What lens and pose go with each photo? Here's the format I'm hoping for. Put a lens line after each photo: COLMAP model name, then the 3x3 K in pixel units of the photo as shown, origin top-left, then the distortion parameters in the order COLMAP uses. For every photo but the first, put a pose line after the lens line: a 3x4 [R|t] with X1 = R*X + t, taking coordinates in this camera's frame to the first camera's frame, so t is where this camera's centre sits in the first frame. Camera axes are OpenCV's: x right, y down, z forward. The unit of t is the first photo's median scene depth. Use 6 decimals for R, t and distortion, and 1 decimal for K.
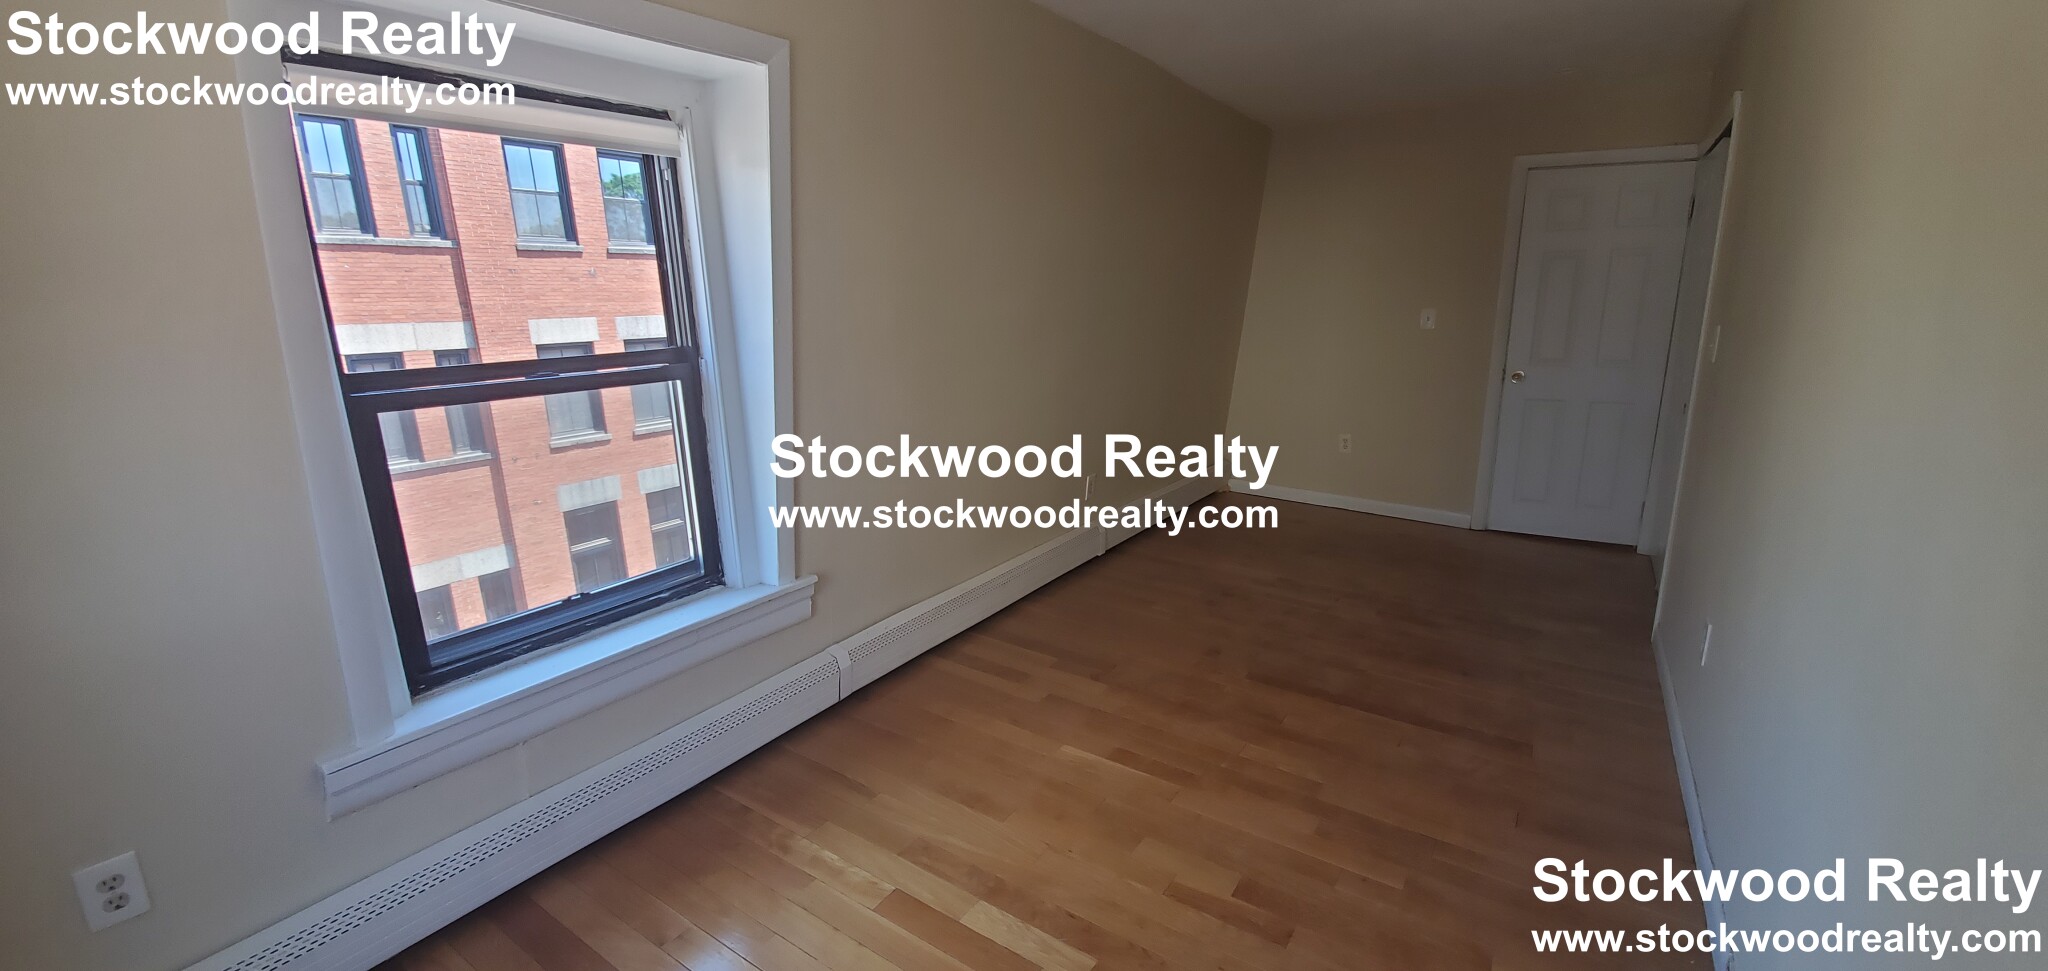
lens RADIAL K [[812.4, 0, 1017.7], [0, 812.4, 492.6], [0, 0, 1]] dist [0.006387, -0.012752]
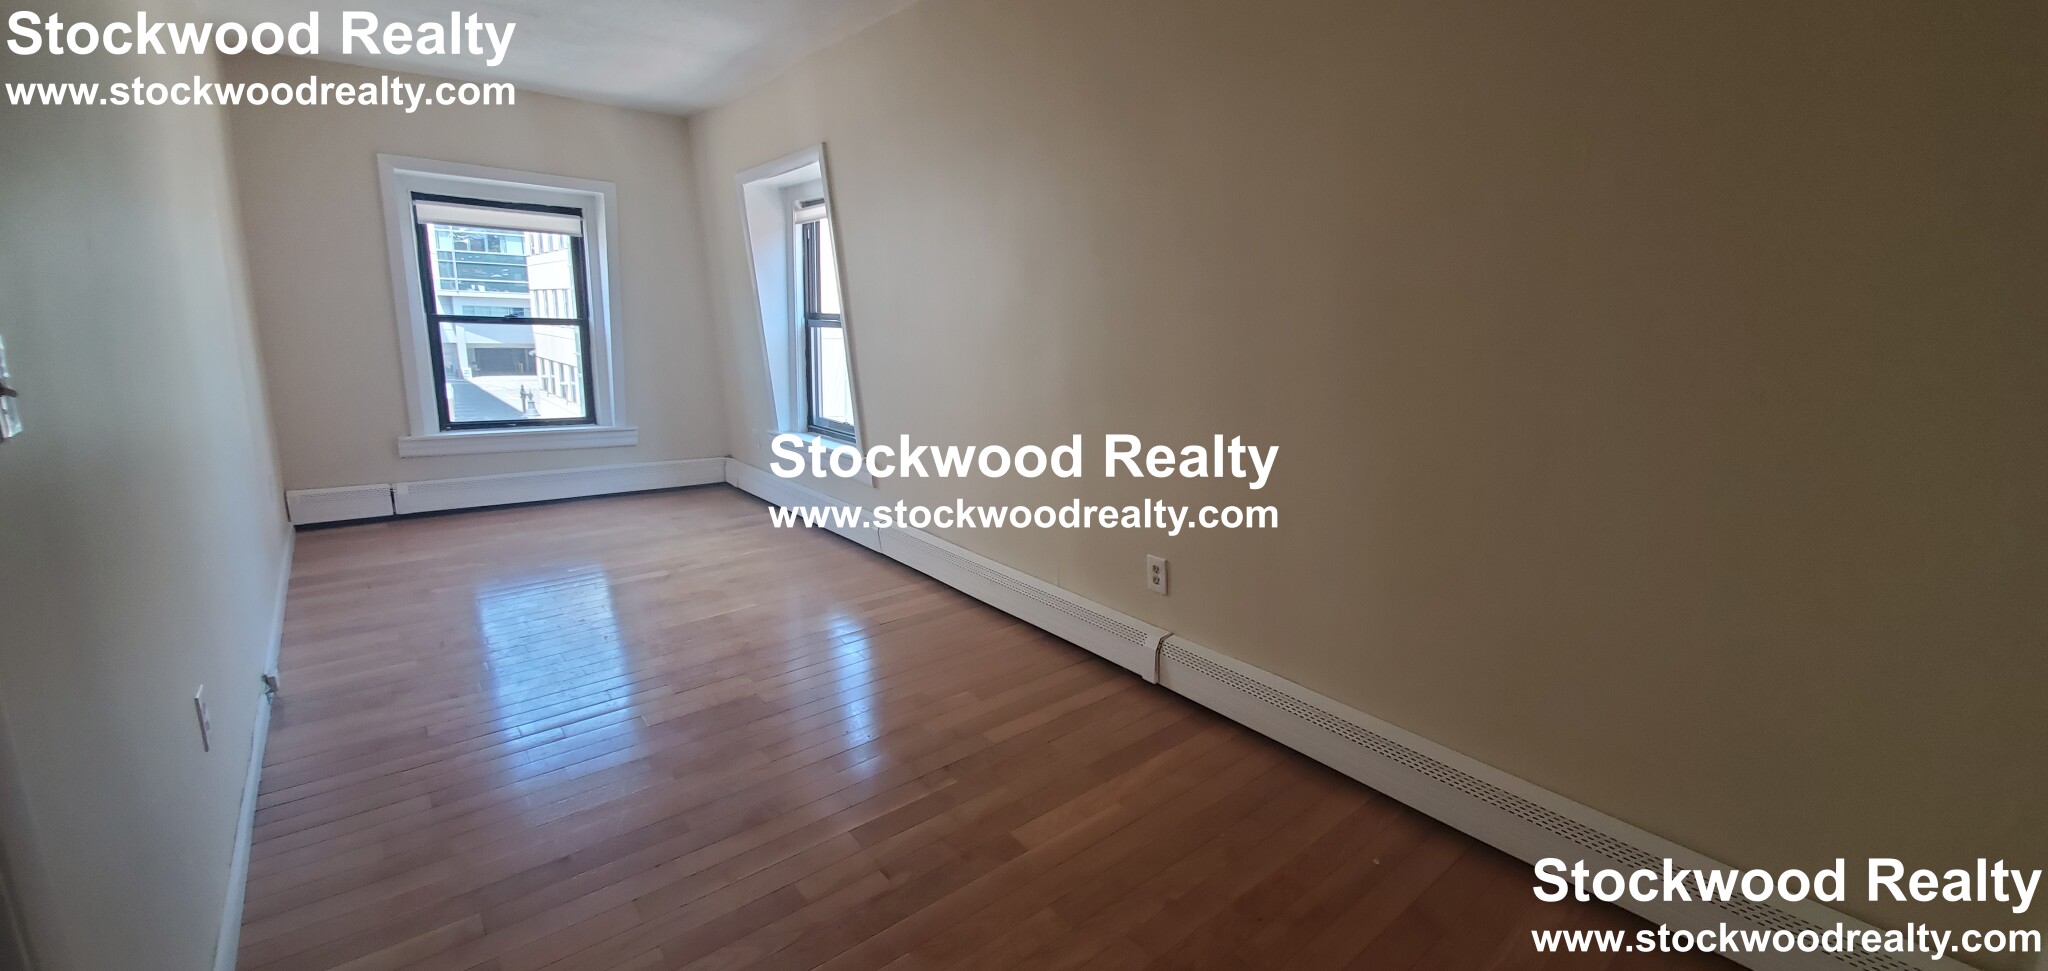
lens RADIAL K [[812.4, 0, 1017.7], [0, 812.4, 492.6], [0, 0, 1]] dist [0.006387, -0.012752]
pose [[-0.293179, 0.220863, -0.930197, 1.125387], [-0.239143, 0.925080, 0.295021, -0.369731], [0.925666, 0.308944, -0.218396, 1.588083]]
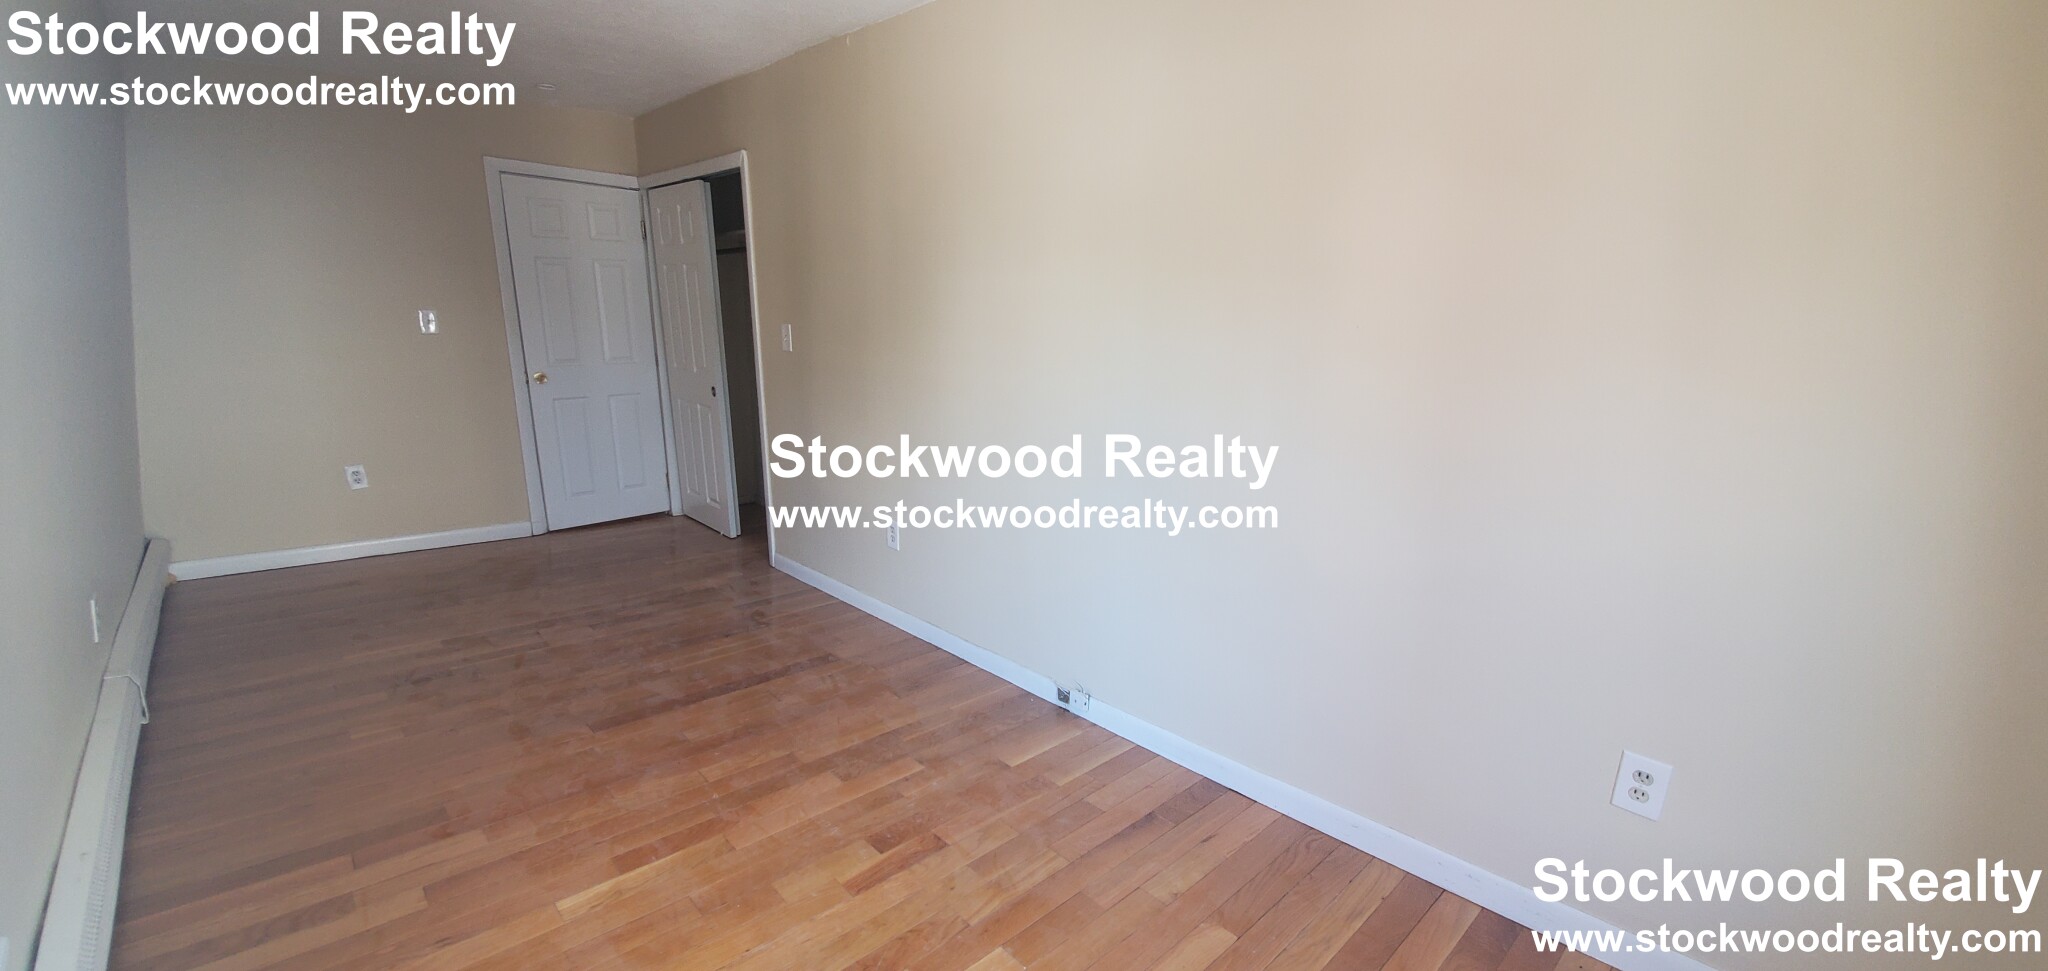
lens RADIAL K [[812.4, 0, 1017.7], [0, 812.4, 492.6], [0, 0, 1]] dist [0.006387, -0.012752]
pose [[0.212735, -0.202540, 0.955888, -0.456041], [0.210399, 0.964827, 0.157610, -0.068648], [-0.954189, 0.167588, 0.247866, 0.352144]]
